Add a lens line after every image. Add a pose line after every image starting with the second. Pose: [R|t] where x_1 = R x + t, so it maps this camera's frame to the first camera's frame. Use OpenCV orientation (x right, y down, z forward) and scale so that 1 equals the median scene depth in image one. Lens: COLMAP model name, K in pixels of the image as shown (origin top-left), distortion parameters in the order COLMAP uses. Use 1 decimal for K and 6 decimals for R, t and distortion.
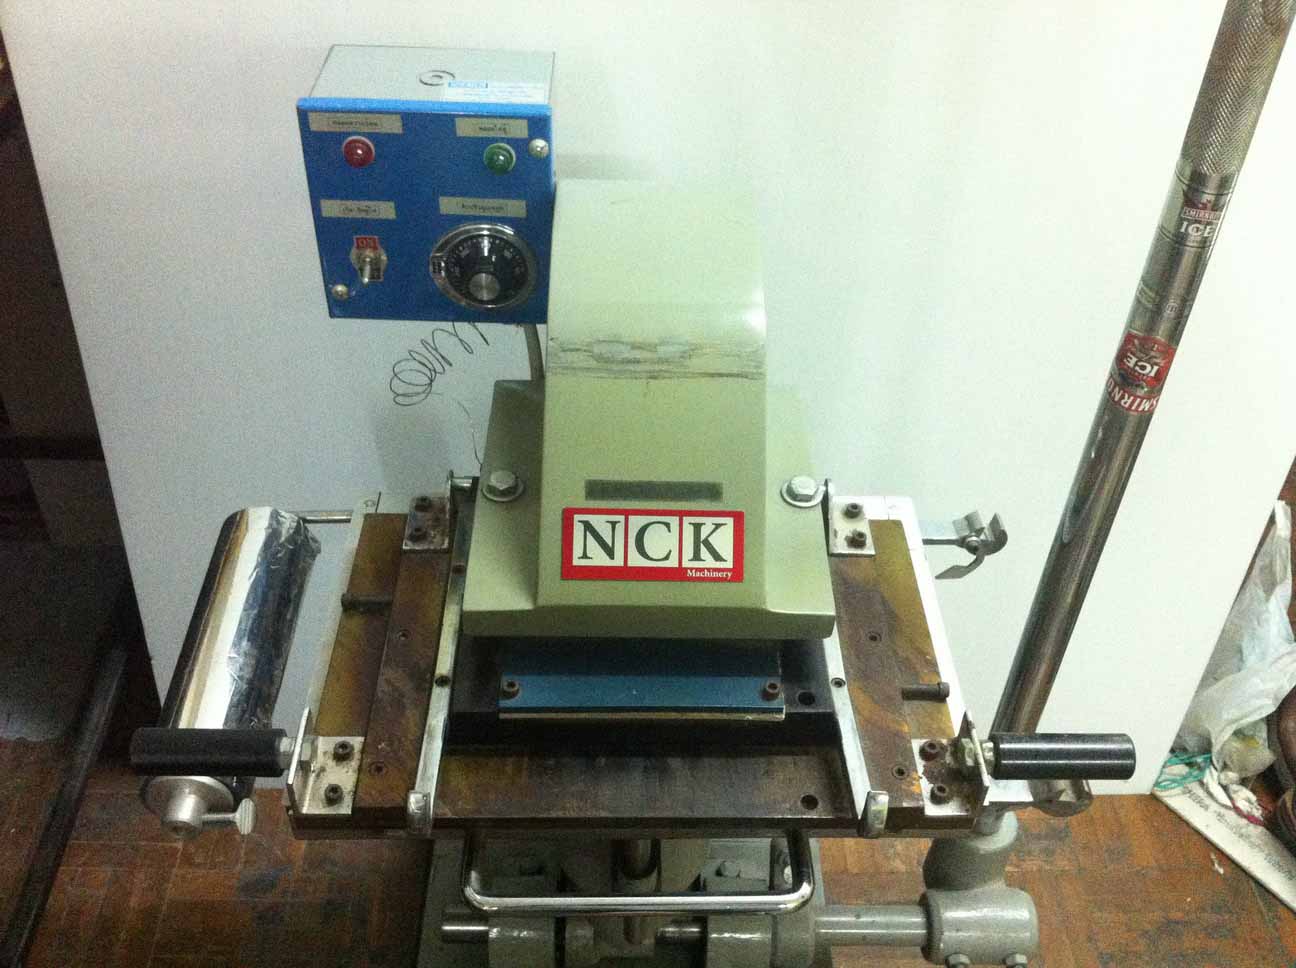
lens RADIAL K [[1223.6, 0, 652.3], [0, 1223.6, 490.0], [0, 0, 1]] dist [0.071016, 0.000000]
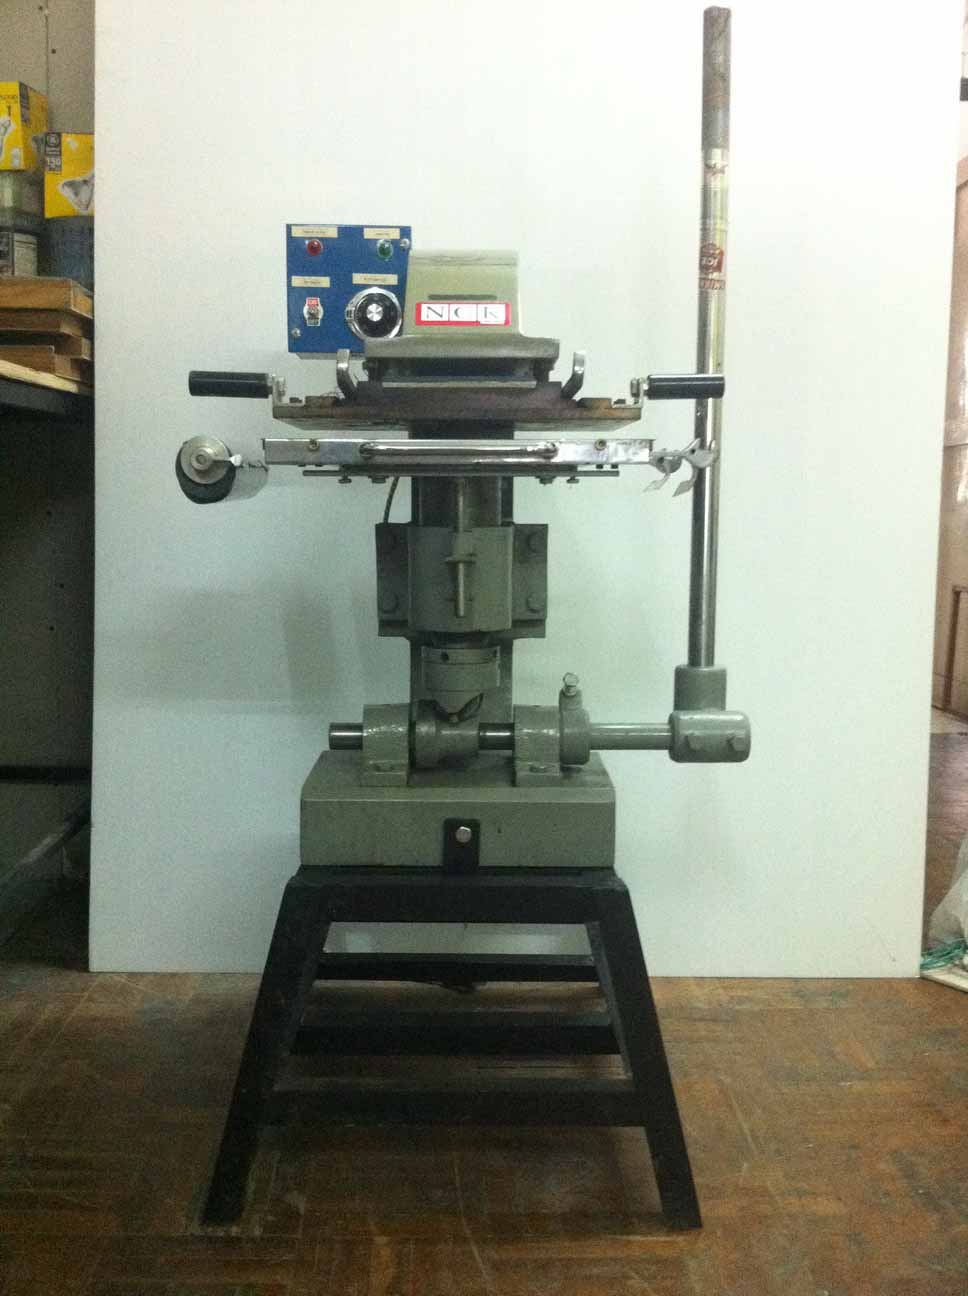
lens RADIAL K [[1223.6, 0, 485.2], [0, 1223.6, 645.3], [0, 0, 1]] dist [0.071016, 0.000000]
pose [[0.999465, -0.032695, -0.000039, 0.016535], [0.027354, 0.836827, -0.546783, 1.317107], [0.017909, 0.546490, 0.837274, -0.303582]]
